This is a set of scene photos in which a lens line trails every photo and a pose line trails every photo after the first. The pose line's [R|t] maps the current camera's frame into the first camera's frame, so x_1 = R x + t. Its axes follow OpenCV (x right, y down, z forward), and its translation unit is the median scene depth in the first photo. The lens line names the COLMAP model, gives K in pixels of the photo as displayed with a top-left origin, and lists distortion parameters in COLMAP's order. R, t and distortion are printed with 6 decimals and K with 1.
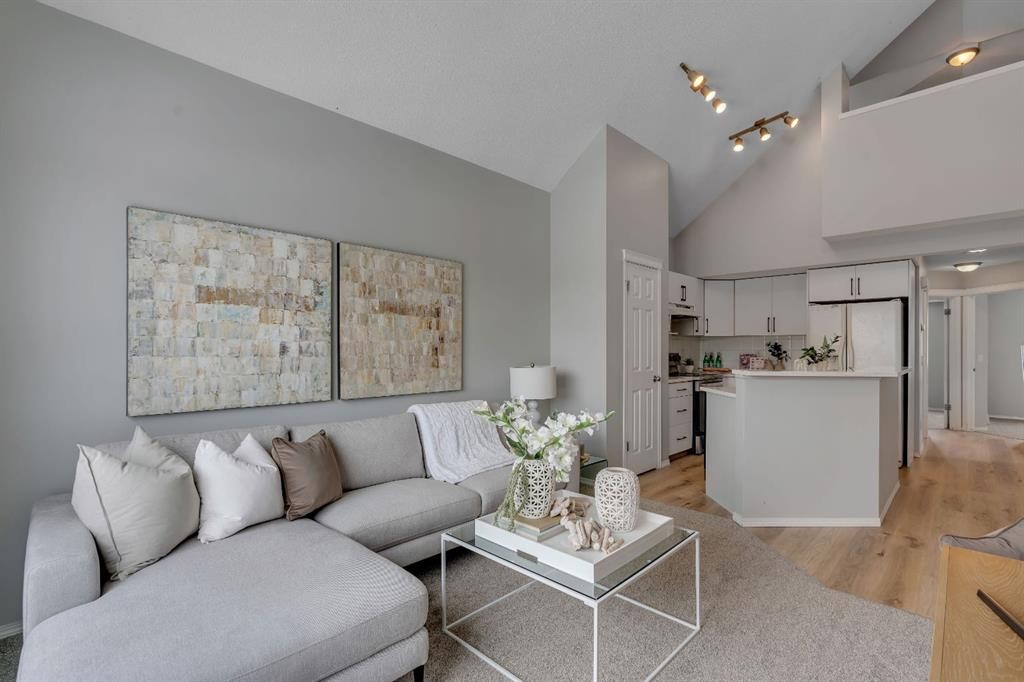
lens RADIAL K [[460.8, 0, 509.5], [0, 460.8, 345.9], [0, 0, 1]] dist [-0.018861, 0.001565]
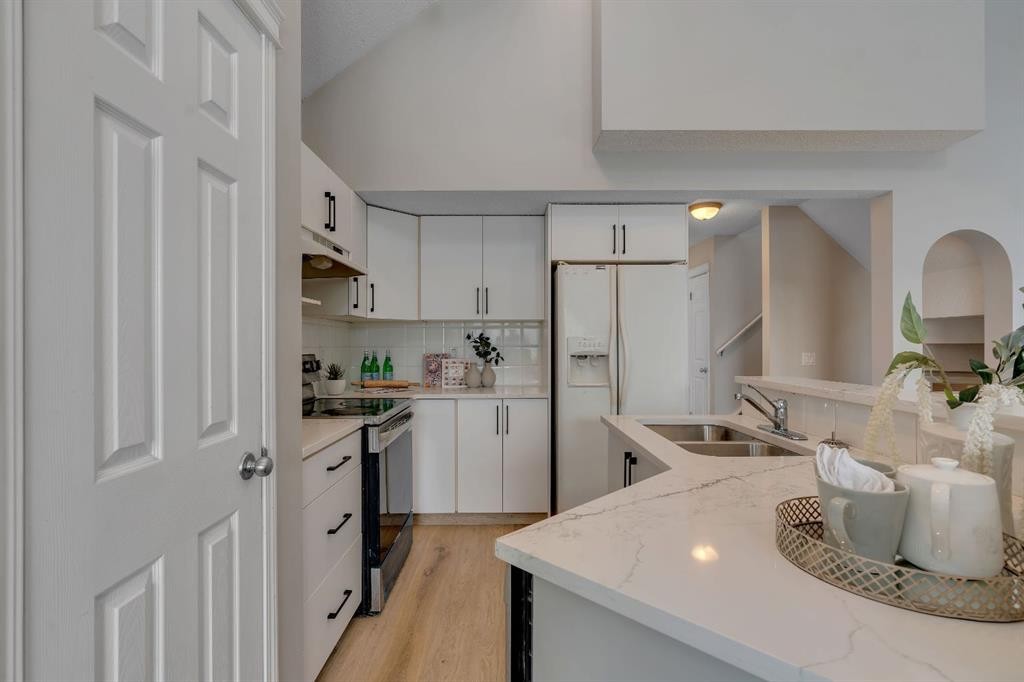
lens RADIAL K [[460.8, 0, 502.9], [0, 460.8, 344.7], [0, 0, 1]] dist [-0.018861, 0.001565]
pose [[0.709006, -0.004091, 0.705191, 0.324441], [0.002789, 0.999992, 0.002998, 0.009616], [-0.705197, -0.000159, 0.709011, 0.987659]]
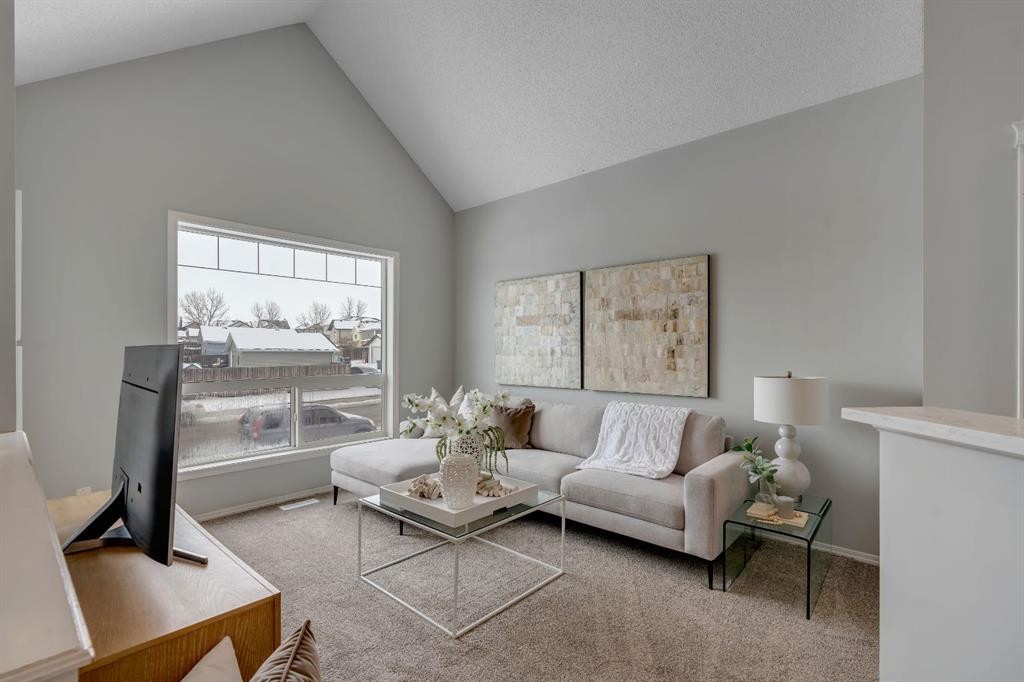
lens RADIAL K [[460.8, 0, 504.5], [0, 460.8, 345.5], [0, 0, 1]] dist [-0.018861, 0.001565]
pose [[0.039832, -0.015521, -0.999086, 0.810010], [0.001974, 0.999879, -0.015455, 0.008411], [0.999204, -0.001357, 0.039858, 0.610973]]
